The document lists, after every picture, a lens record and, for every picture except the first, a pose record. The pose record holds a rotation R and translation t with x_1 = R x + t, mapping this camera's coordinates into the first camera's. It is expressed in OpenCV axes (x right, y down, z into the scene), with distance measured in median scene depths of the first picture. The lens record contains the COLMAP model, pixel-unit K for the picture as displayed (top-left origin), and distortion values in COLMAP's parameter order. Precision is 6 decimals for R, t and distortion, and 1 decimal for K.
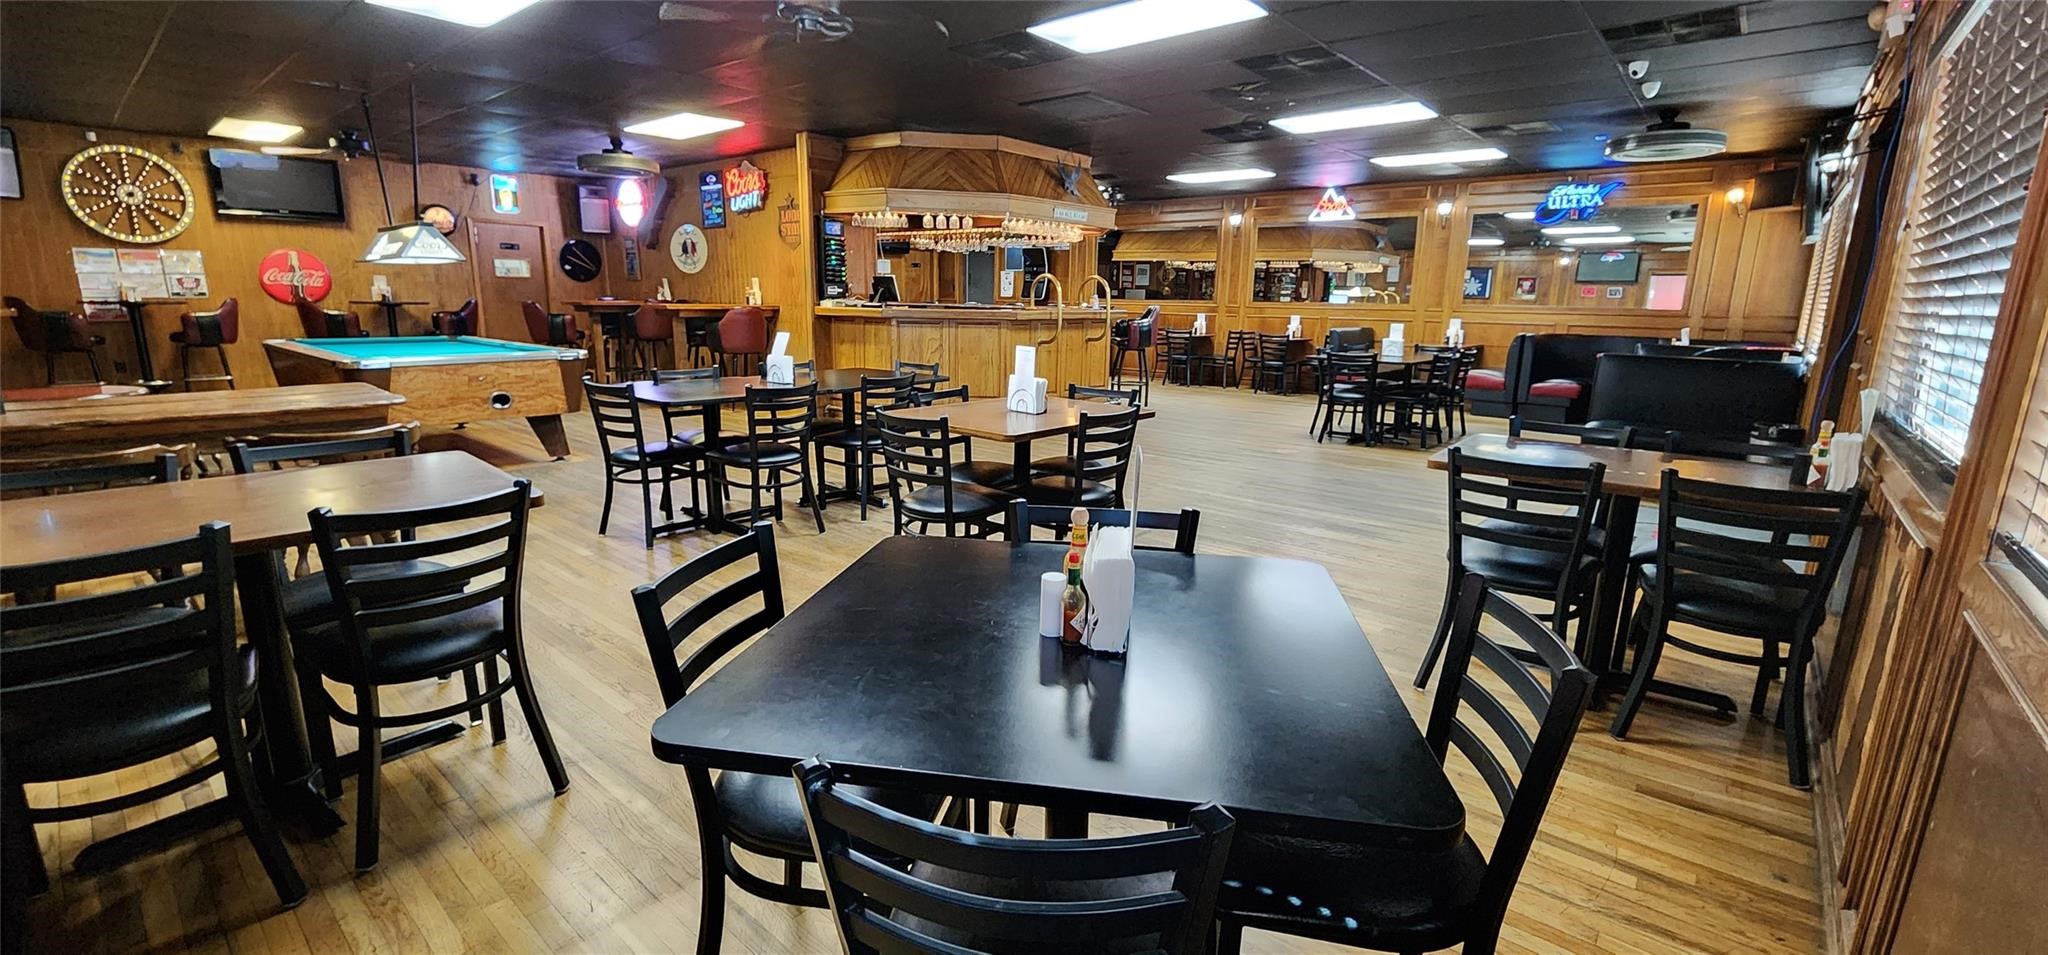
lens RADIAL K [[834.7, 0, 1024.4], [0, 834.7, 476.4], [0, 0, 1]] dist [0.000089, 0.000021]
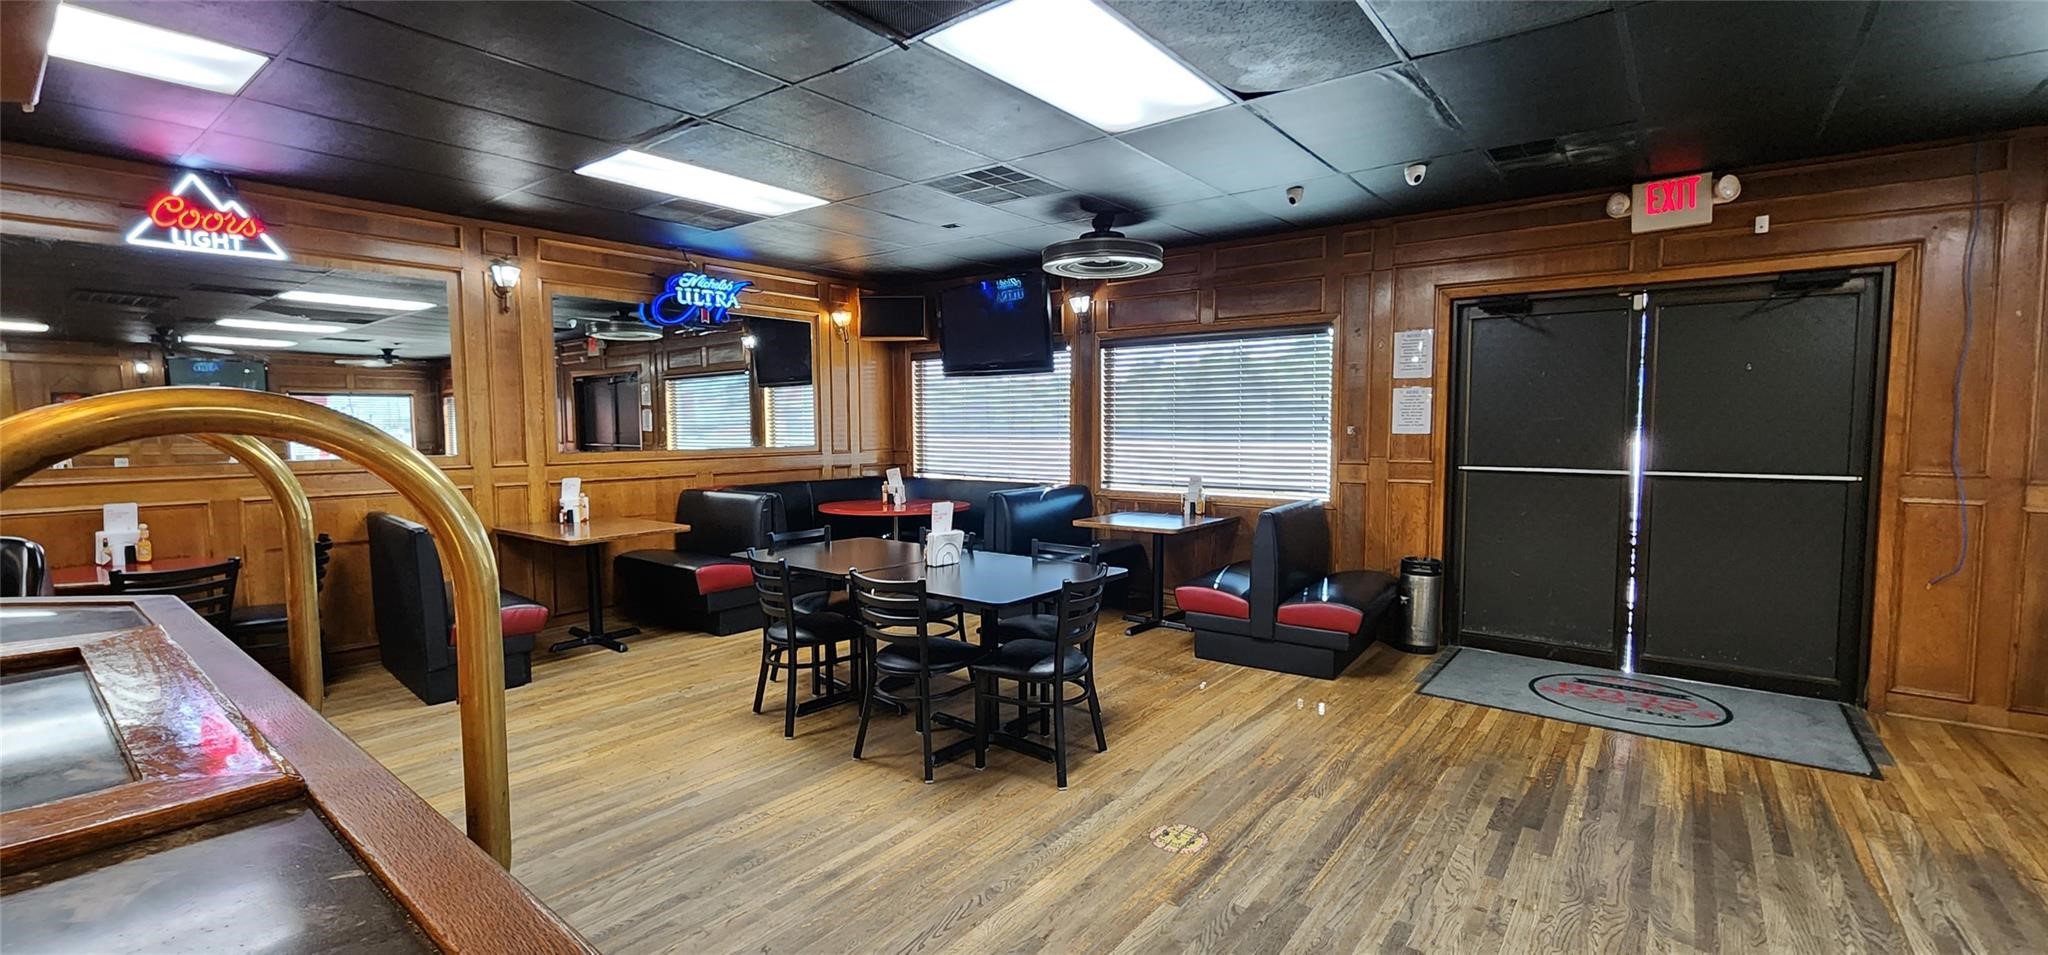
lens RADIAL K [[834.7, 0, 1023.5], [0, 834.7, 479.8], [0, 0, 1]] dist [0.000089, 0.000021]
pose [[-0.046313, -0.082289, 0.995532, -0.050912], [0.220234, 0.971237, 0.090527, -0.187577], [-0.974347, 0.223443, -0.026858, 0.792379]]
